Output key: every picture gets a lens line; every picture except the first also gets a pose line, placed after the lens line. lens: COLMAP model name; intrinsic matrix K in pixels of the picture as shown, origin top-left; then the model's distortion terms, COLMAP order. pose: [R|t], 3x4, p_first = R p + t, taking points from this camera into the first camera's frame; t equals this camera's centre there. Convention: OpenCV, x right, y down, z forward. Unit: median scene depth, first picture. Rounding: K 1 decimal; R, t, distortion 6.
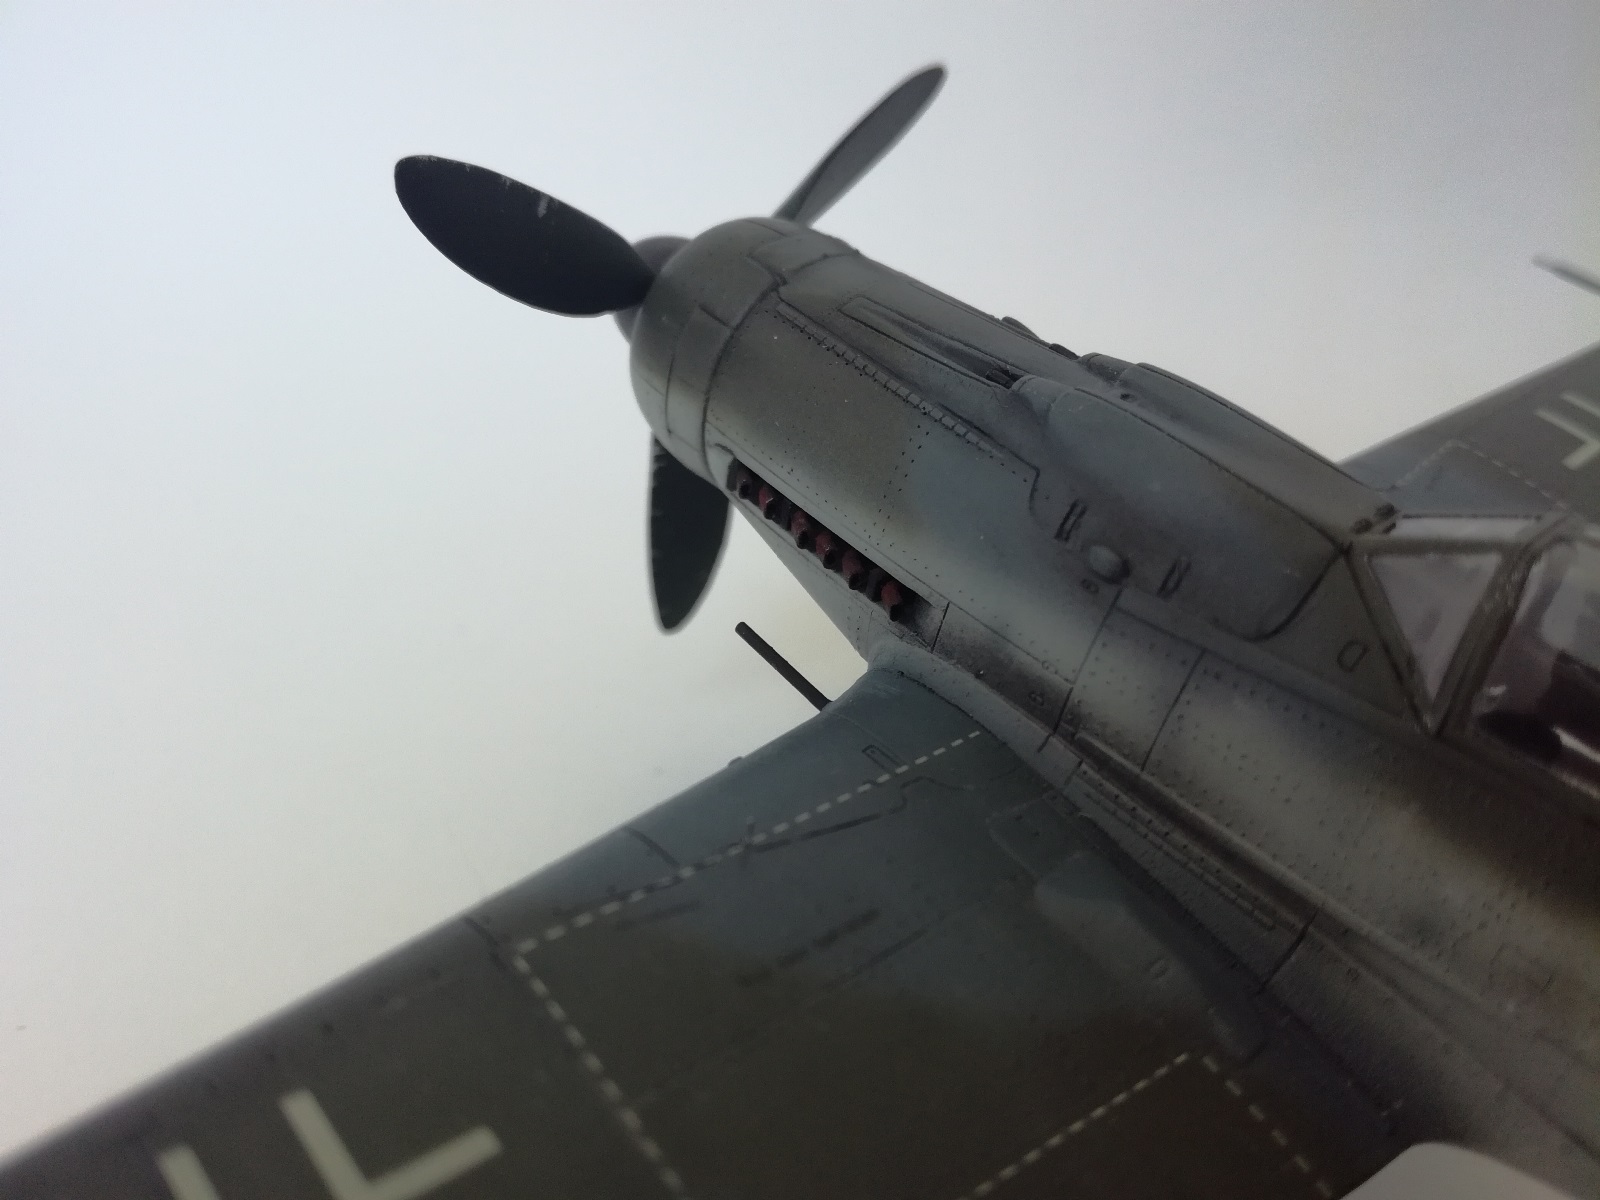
lens RADIAL K [[1407.2, 0, 800.0], [0, 1407.2, 600.0], [0, 0, 1]] dist [0.143056, -0.479545]
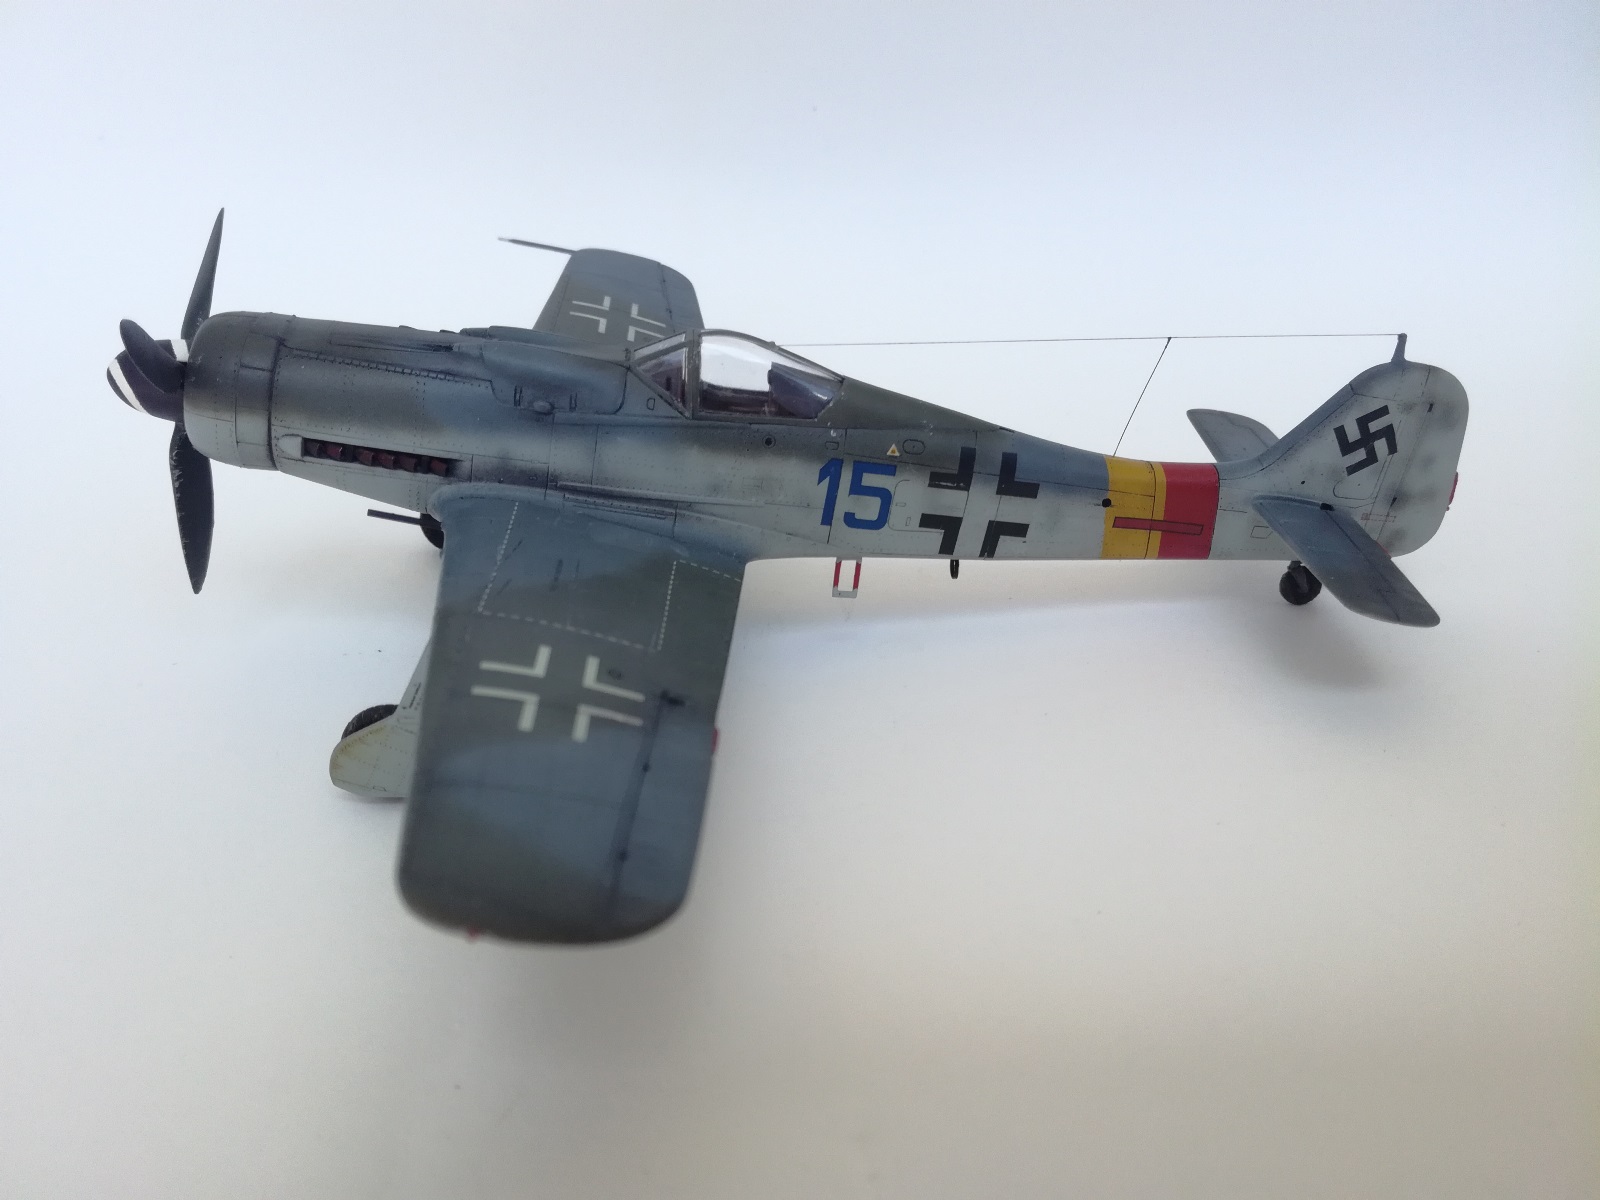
lens RADIAL K [[1297.8, 0, 800.0], [0, 1297.8, 600.0], [0, 0, 1]] dist [0.097379, -0.230351]
pose [[0.619003, -0.399026, 0.676471, -1.063139], [0.380089, 0.905936, 0.186580, 0.020678], [-0.687290, 0.141625, 0.712443, -0.740529]]
